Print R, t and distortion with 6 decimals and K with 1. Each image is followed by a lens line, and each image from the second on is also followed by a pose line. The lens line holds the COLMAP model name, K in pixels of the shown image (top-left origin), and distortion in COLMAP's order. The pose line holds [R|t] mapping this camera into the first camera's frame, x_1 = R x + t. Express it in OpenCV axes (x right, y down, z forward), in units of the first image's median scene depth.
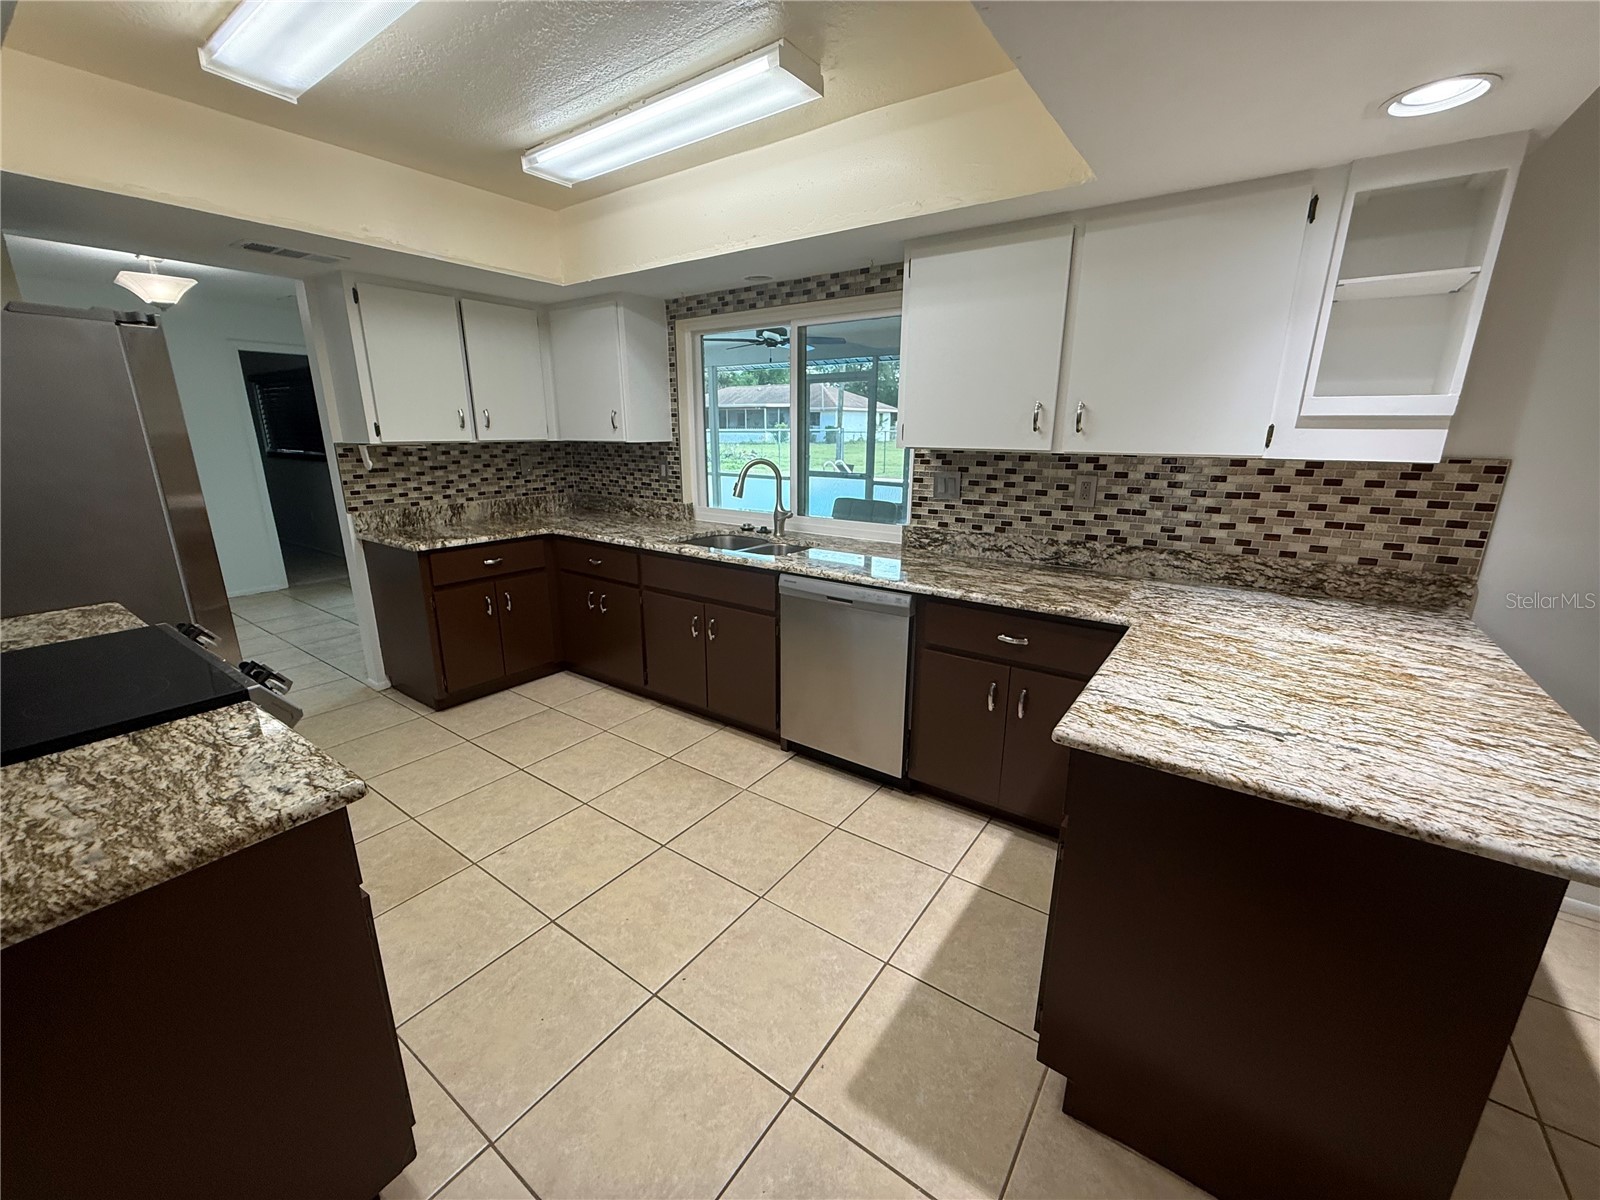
lens RADIAL K [[640.1, 0, 799.4], [0, 640.1, 597.0], [0, 0, 1]] dist [-0.000908, -0.000155]
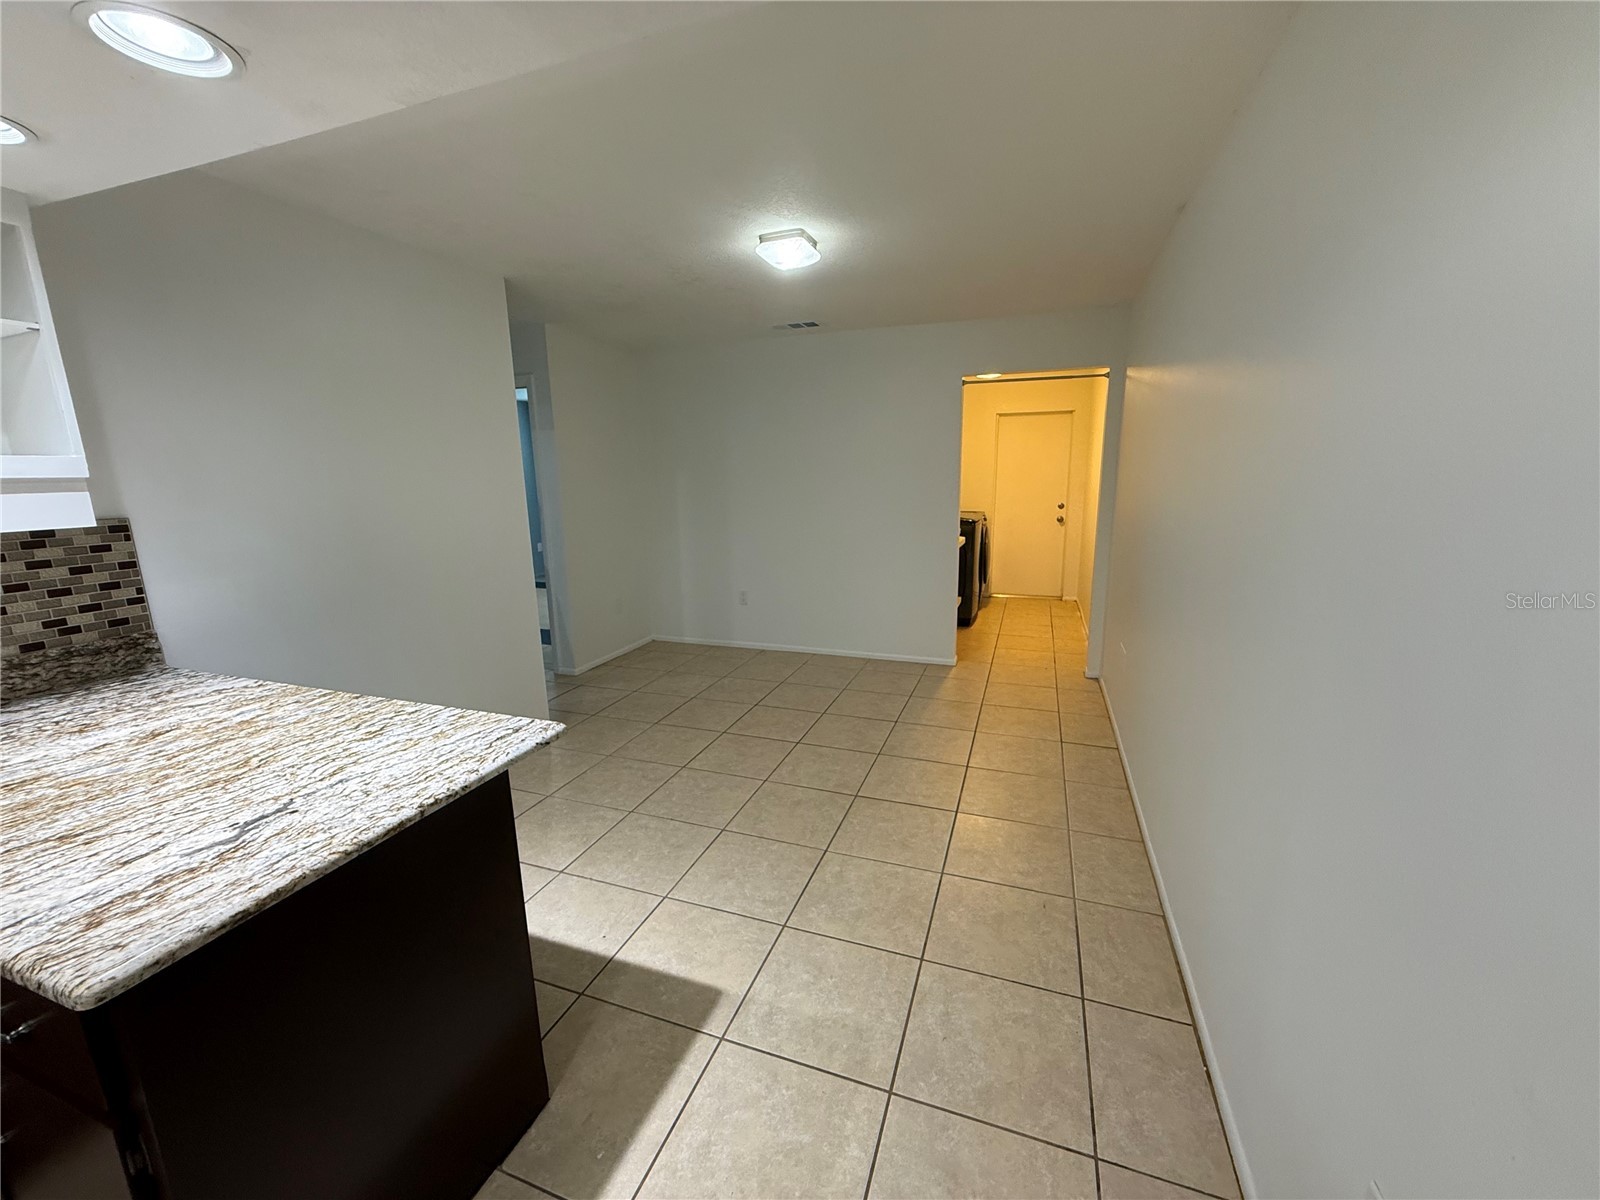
lens RADIAL K [[640.1, 0, 797.9], [0, 640.1, 607.3], [0, 0, 1]] dist [-0.000908, -0.000155]
pose [[-0.271204, -0.202445, 0.940991, -0.252029], [0.264175, 0.924432, 0.275021, -0.105788], [-0.925559, 0.323174, -0.197229, 0.330410]]
